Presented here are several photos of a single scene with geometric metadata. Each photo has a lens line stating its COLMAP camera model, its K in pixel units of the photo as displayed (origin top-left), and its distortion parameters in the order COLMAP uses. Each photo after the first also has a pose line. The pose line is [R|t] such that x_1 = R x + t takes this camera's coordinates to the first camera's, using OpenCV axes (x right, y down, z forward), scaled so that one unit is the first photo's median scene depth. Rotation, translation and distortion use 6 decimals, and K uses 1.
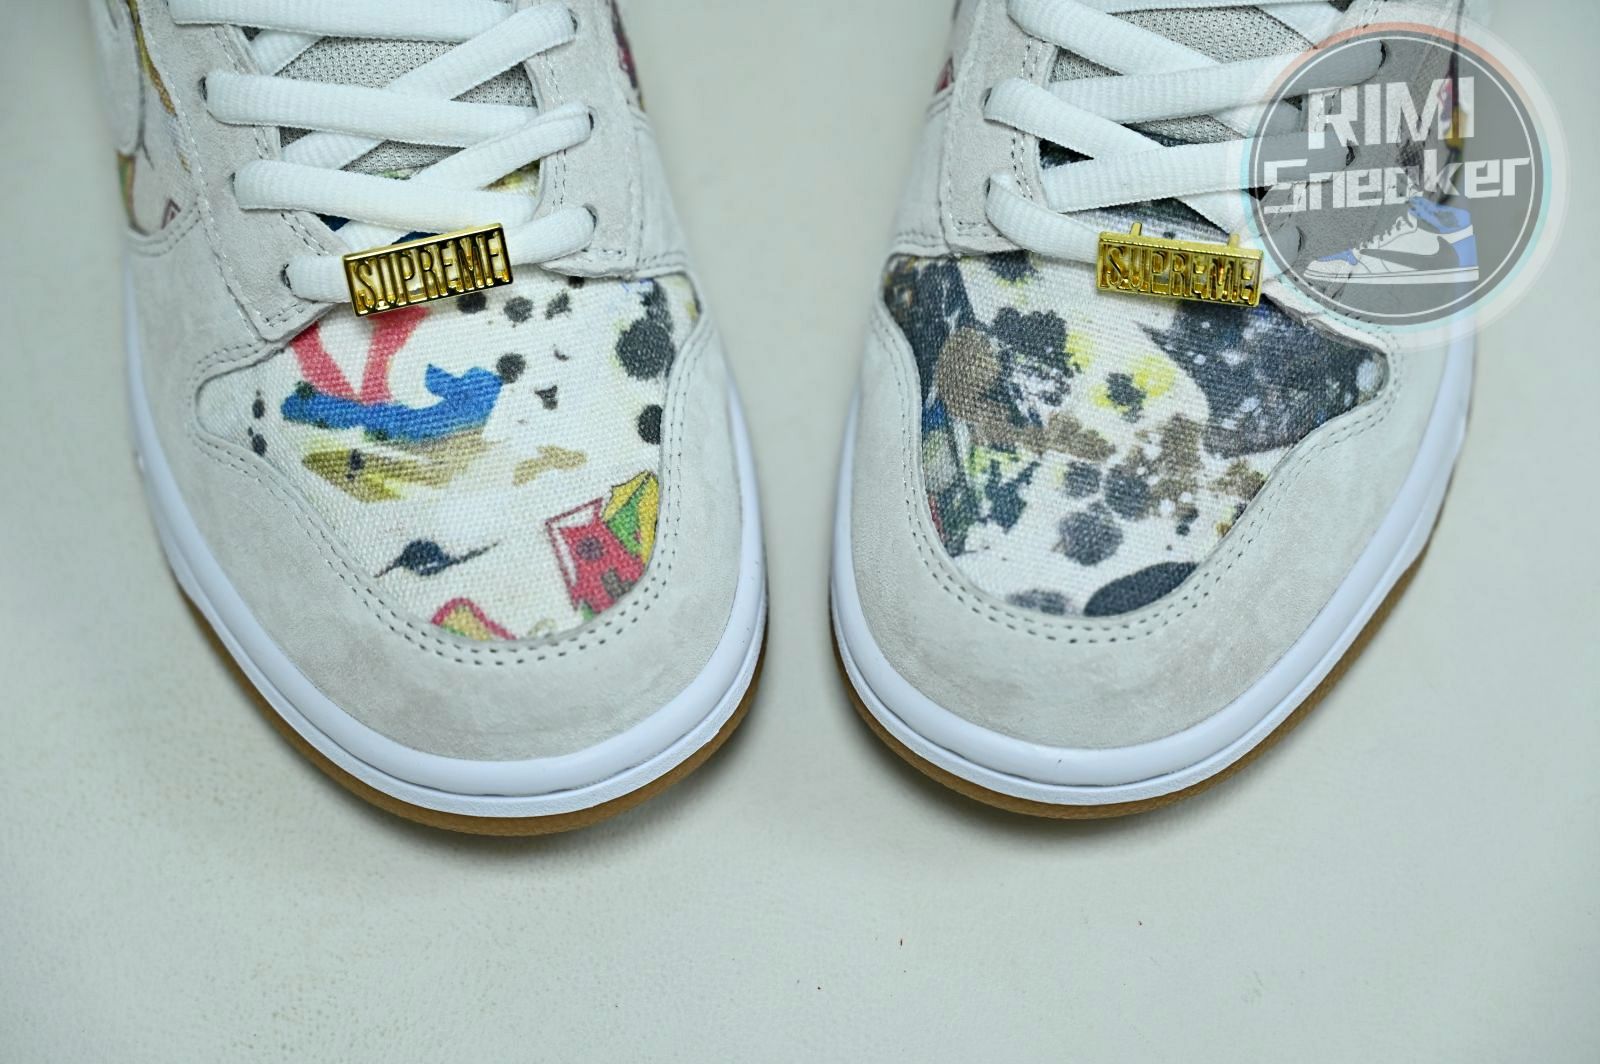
lens RADIAL K [[3294.5, 0, 800.0], [0, 3294.5, 532.0], [0, 0, 1]] dist [-0.029929, 0.343552]
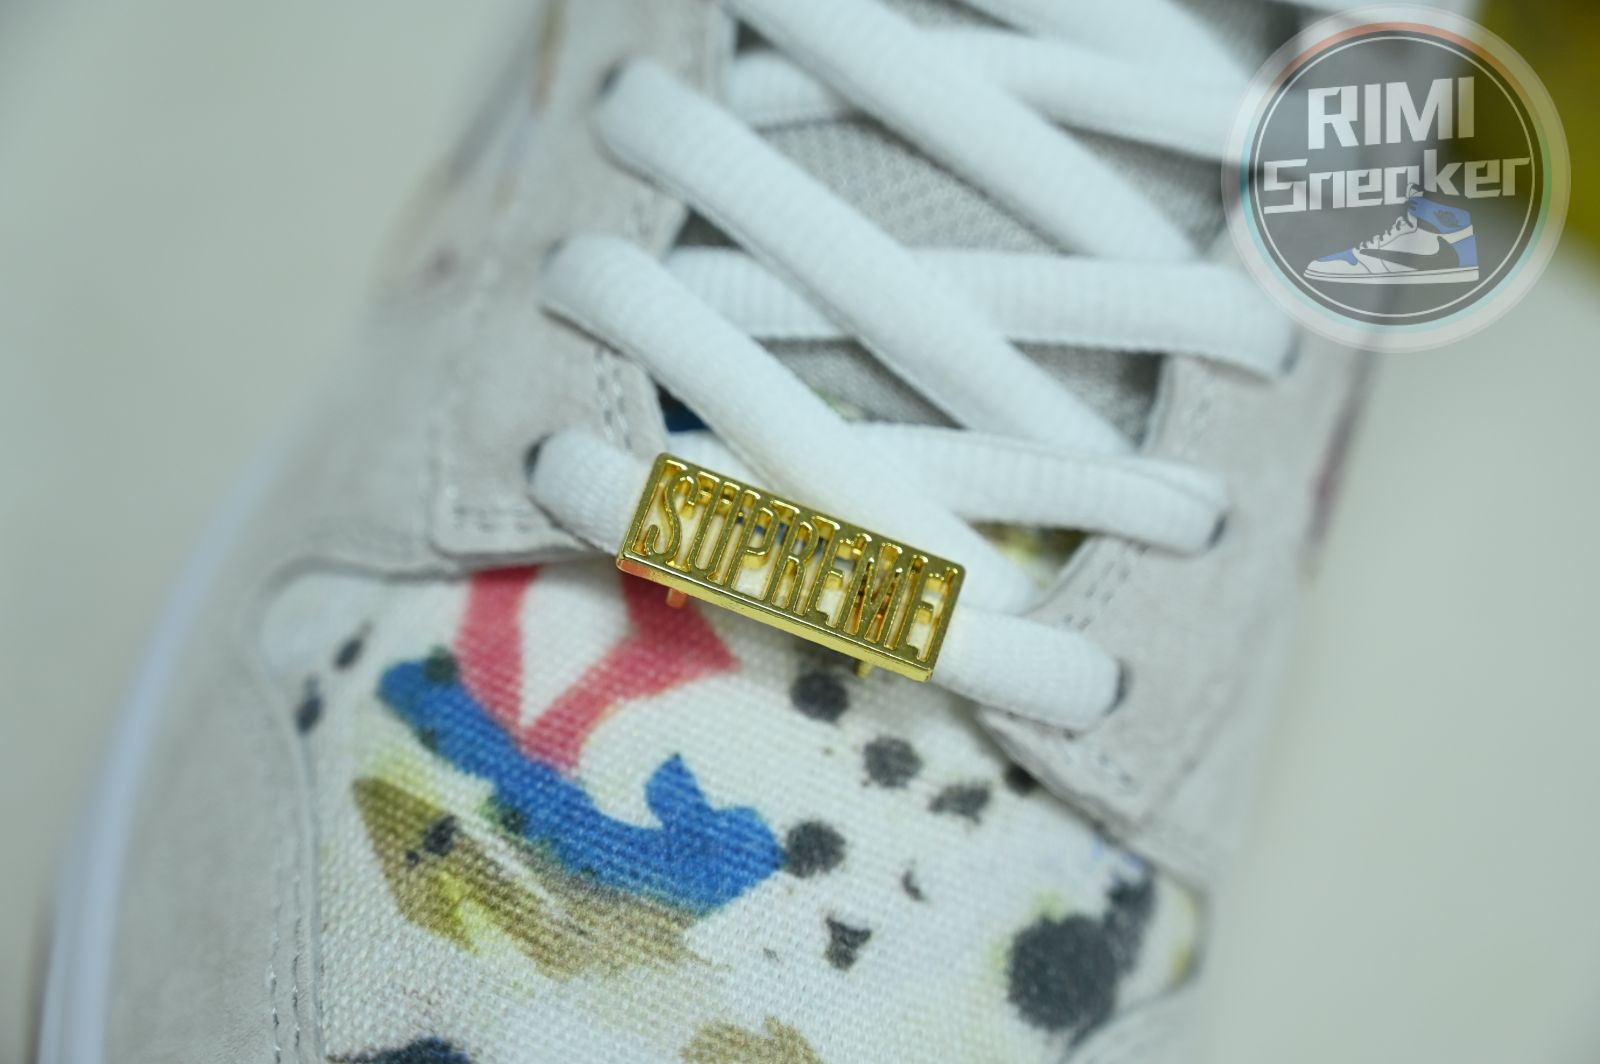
lens RADIAL K [[3294.5, 0, 800.0], [0, 3294.5, 532.0], [0, 0, 1]] dist [-0.029929, 0.343552]
pose [[0.835211, 0.523169, -0.169459, -0.031898], [-0.548028, 0.817422, -0.177442, -0.001152], [0.045687, 0.241070, 0.969432, 0.520294]]
